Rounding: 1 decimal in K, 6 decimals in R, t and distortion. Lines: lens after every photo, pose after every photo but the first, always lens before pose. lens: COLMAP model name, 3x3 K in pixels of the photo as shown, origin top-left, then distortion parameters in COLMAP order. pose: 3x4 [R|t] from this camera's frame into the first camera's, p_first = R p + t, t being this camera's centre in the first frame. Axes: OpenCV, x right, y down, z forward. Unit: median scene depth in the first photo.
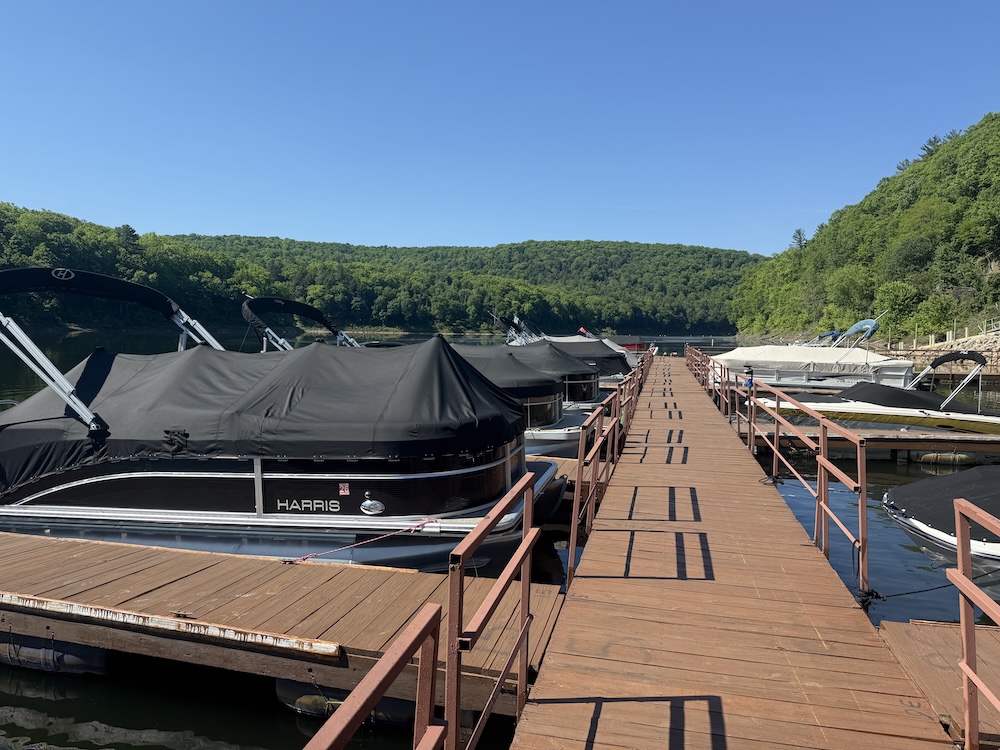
lens RADIAL K [[726.3, 0, 481.7], [0, 726.3, 375.0], [0, 0, 1]] dist [0.131144, -0.191223]
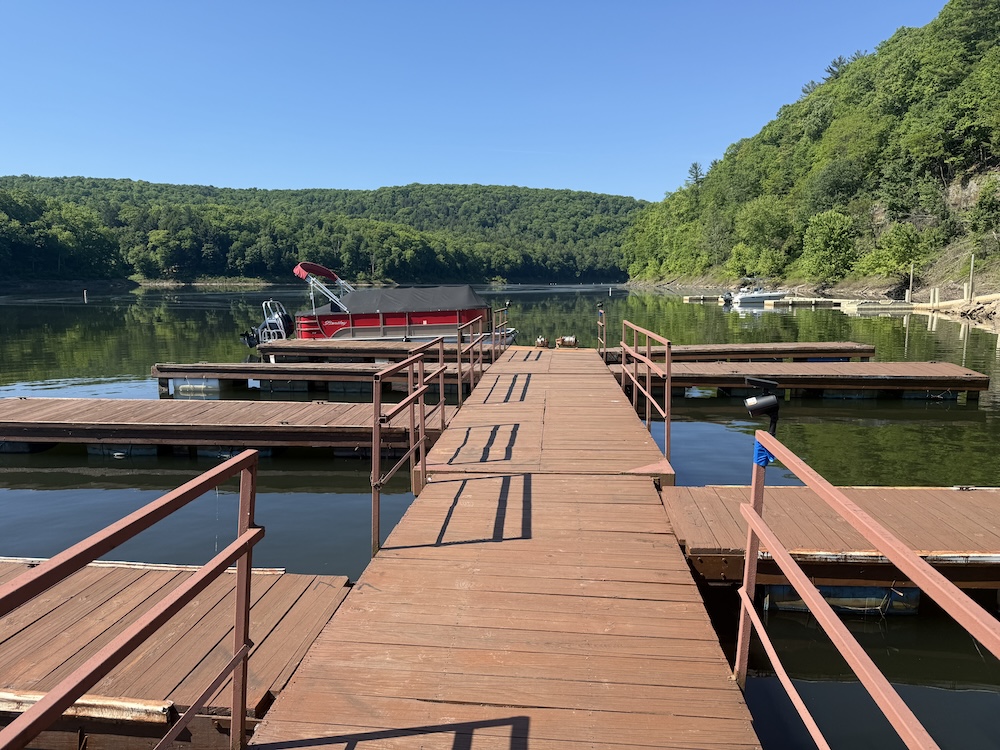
lens RADIAL K [[696.8, 0, 500.0], [0, 696.8, 375.0], [0, 0, 1]] dist [0.041071, -0.055613]
pose [[0.986187, -0.036976, 0.161456, 0.028944], [0.025011, 0.996831, 0.075518, -0.005812], [-0.163736, -0.070437, 0.983986, 0.114273]]
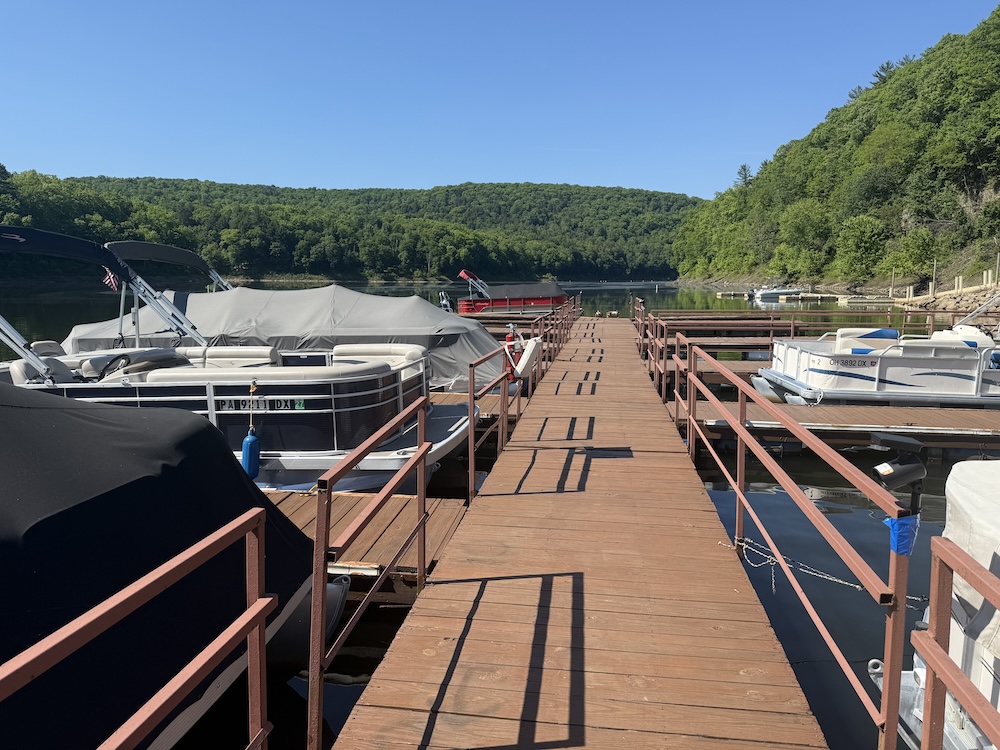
lens RADIAL K [[710.4, 0, 494.9], [0, 710.4, 372.5], [0, 0, 1]] dist [0.068909, -0.101637]
pose [[0.995750, -0.023290, 0.089107, 0.018048], [0.016889, 0.997267, 0.071925, -0.003627], [-0.090538, -0.070114, 0.993422, 0.070749]]
